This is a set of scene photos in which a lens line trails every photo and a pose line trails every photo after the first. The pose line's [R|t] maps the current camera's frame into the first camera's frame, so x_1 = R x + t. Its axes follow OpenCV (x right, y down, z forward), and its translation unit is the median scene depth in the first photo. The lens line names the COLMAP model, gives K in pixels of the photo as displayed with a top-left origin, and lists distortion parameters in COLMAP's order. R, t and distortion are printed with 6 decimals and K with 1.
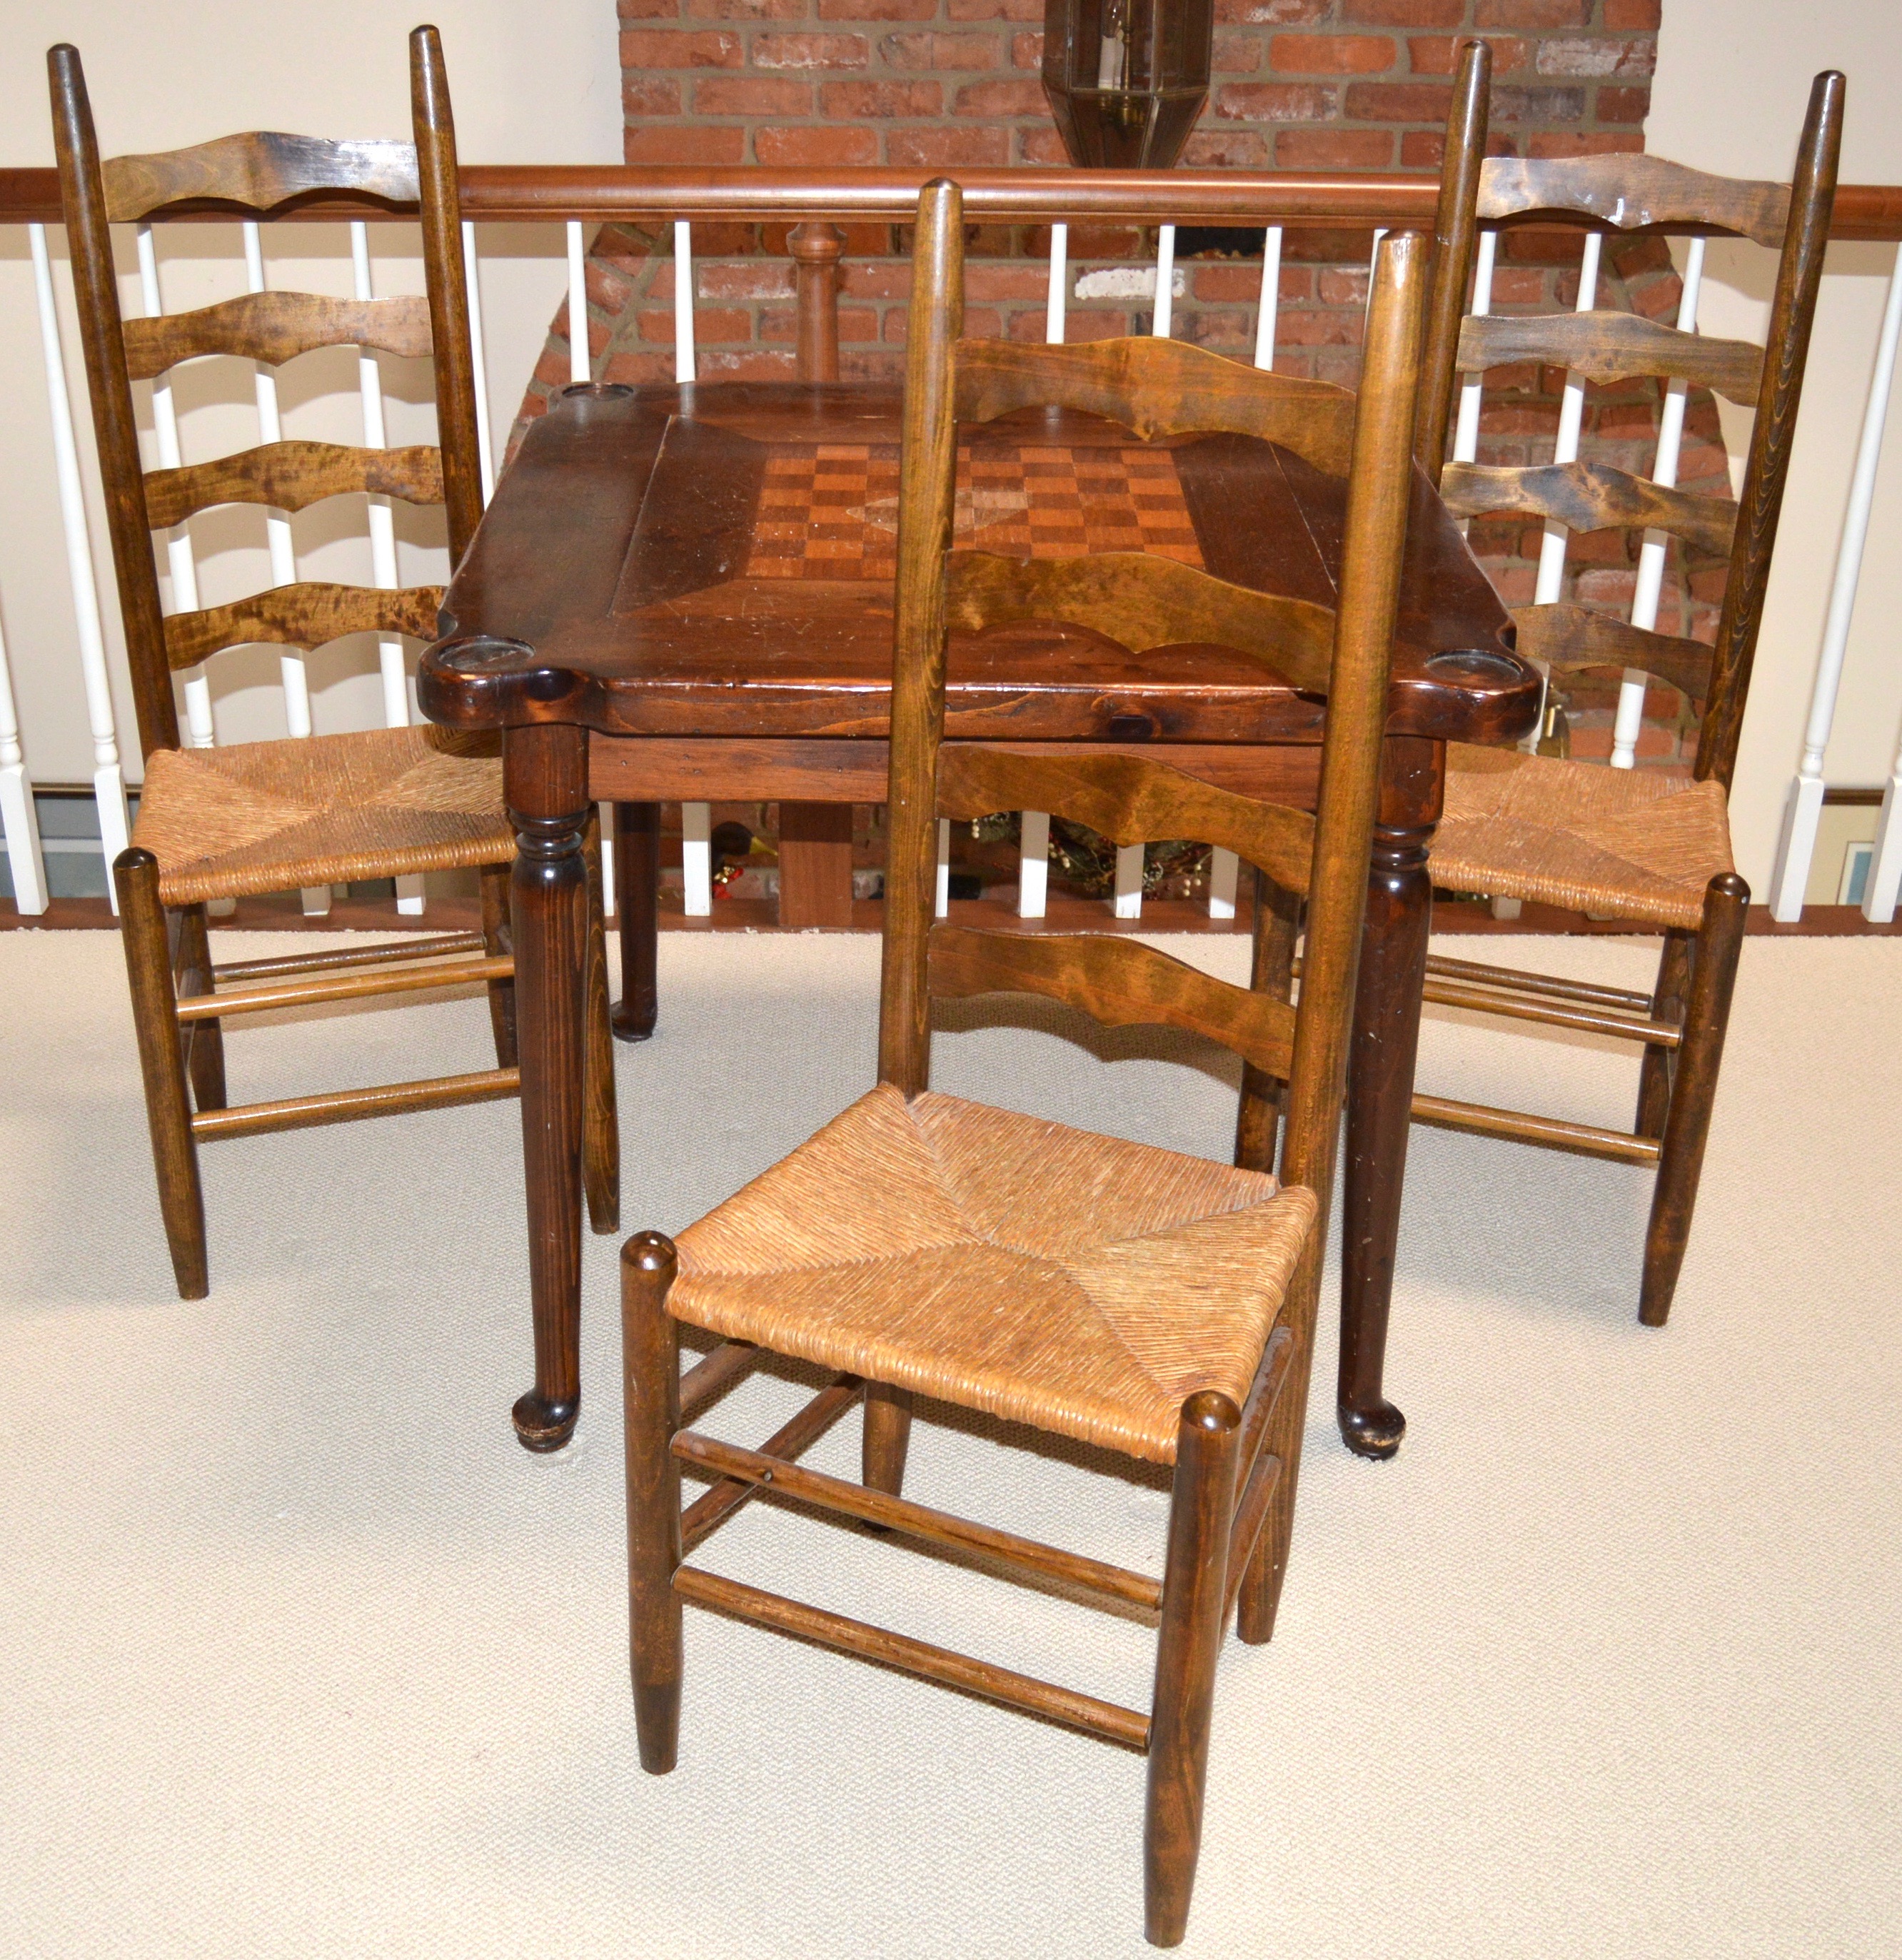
lens RADIAL K [[2491.6, 0, 951.0], [0, 2491.6, 980.0], [0, 0, 1]] dist [-0.020723, -0.055347]
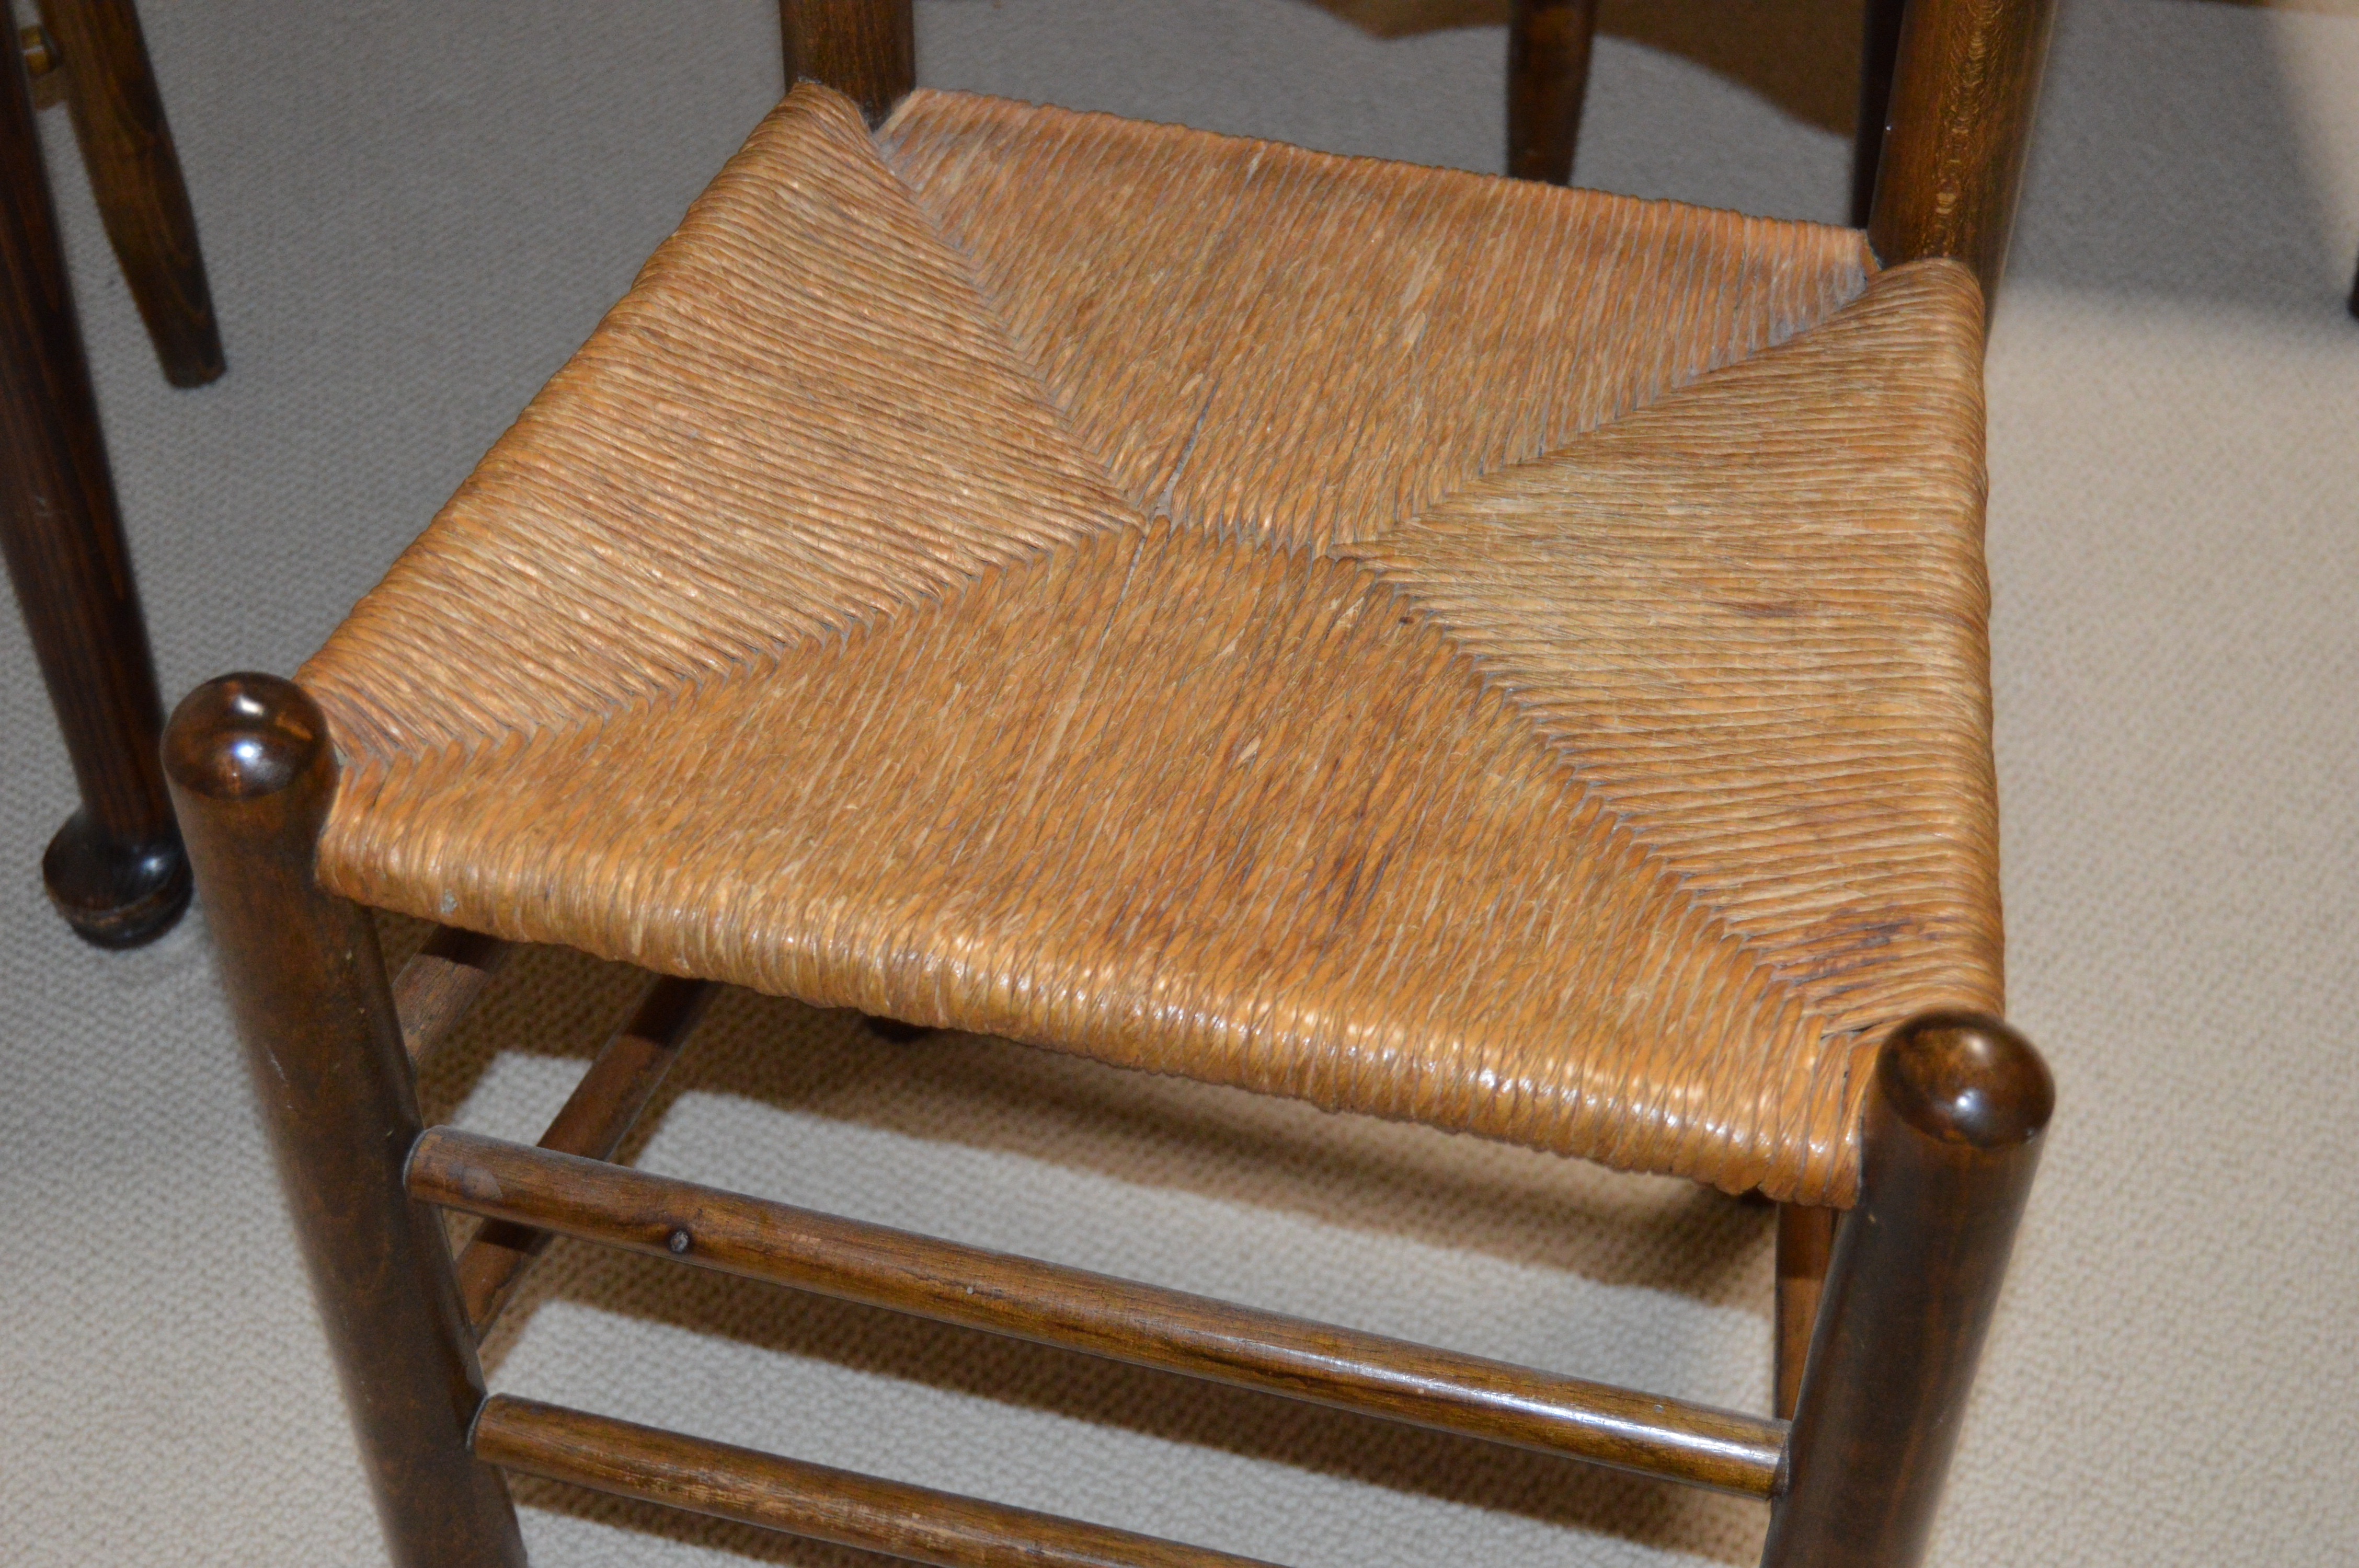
lens RADIAL K [[3388.1, 0, 1179.5], [0, 3388.1, 784.0], [0, 0, 1]] dist [-0.031234, -0.010241]
pose [[0.986856, -0.134453, 0.089654, -0.033643], [0.098382, 0.939979, 0.326741, -0.023777], [-0.128205, -0.313626, 0.940852, 0.505134]]
